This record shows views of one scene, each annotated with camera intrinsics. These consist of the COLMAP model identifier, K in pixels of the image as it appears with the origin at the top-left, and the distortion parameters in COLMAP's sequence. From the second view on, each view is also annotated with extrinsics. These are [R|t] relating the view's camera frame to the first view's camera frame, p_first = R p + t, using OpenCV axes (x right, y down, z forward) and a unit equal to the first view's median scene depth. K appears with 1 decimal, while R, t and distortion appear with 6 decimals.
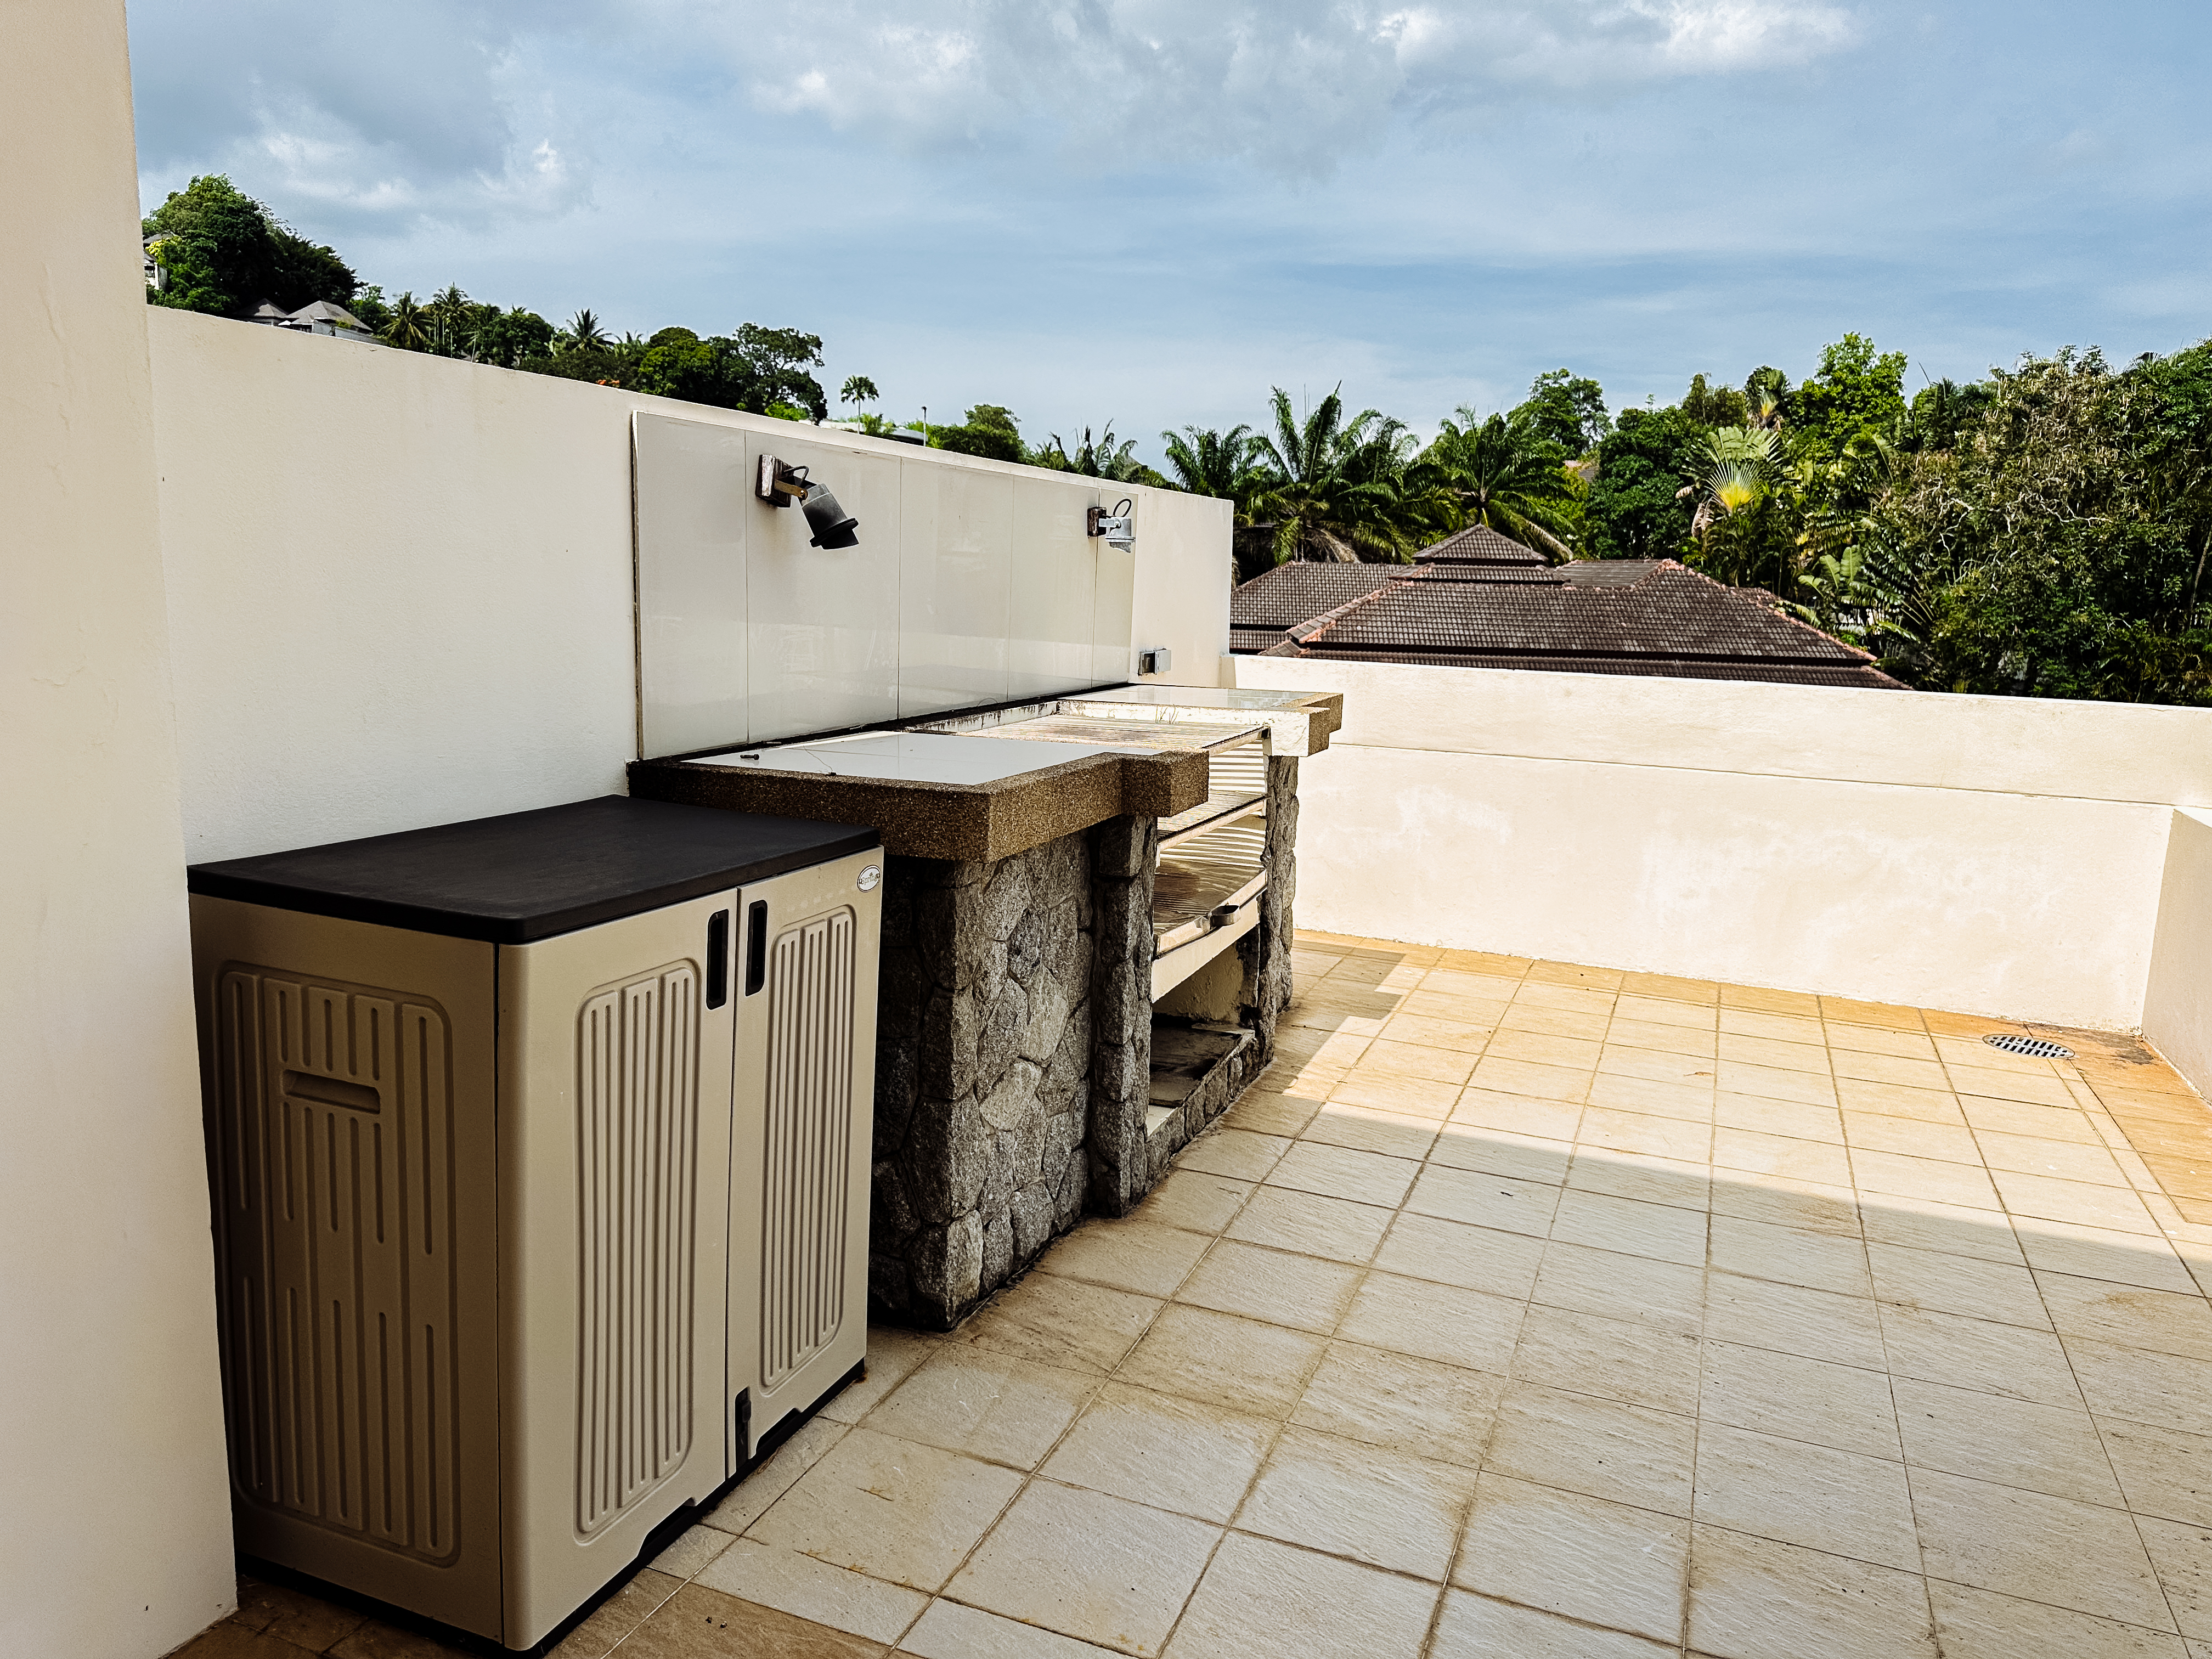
lens RADIAL K [[1551.2, 0, 1091.4], [0, 1551.2, 831.6], [0, 0, 1]] dist [0.094006, -0.141837]
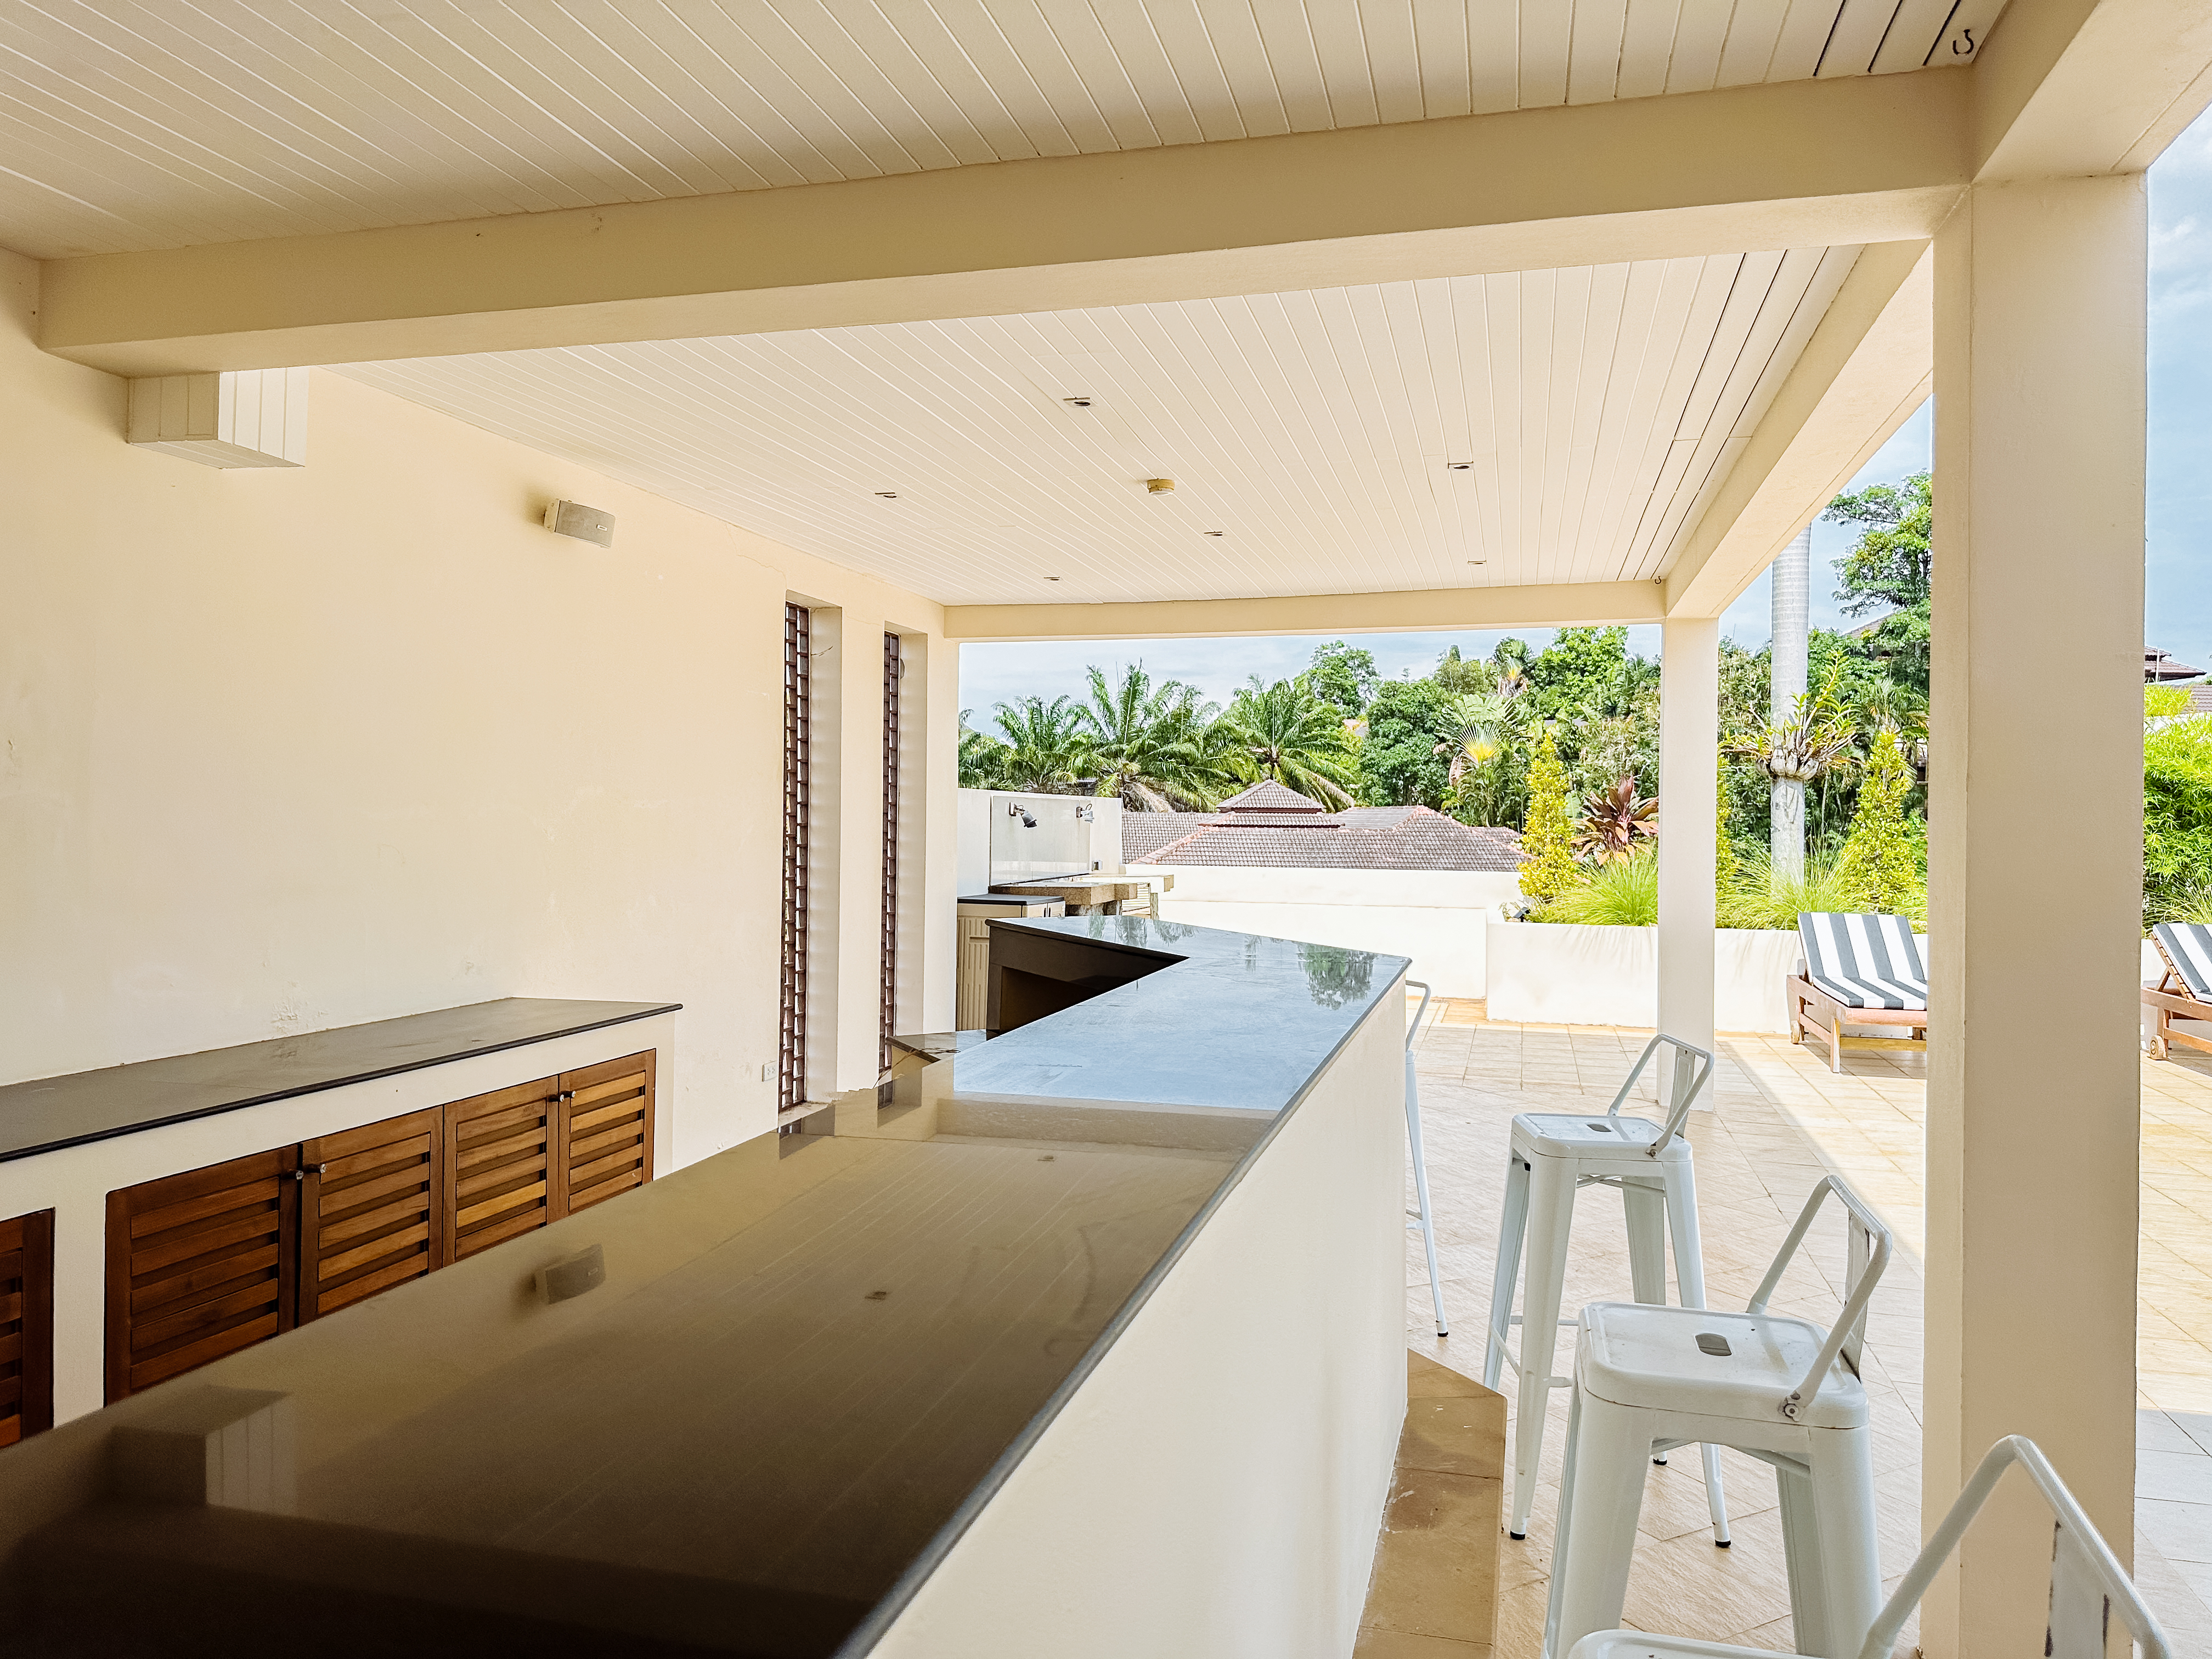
lens RADIAL K [[1551.2, 0, 1091.4], [0, 1551.2, 831.6], [0, 0, 1]] dist [0.094006, -0.141837]
pose [[0.992932, -0.024793, 0.116070, -0.017997], [0.042896, 0.986798, -0.156169, 0.015691], [-0.110666, 0.160044, 0.980887, -0.101008]]
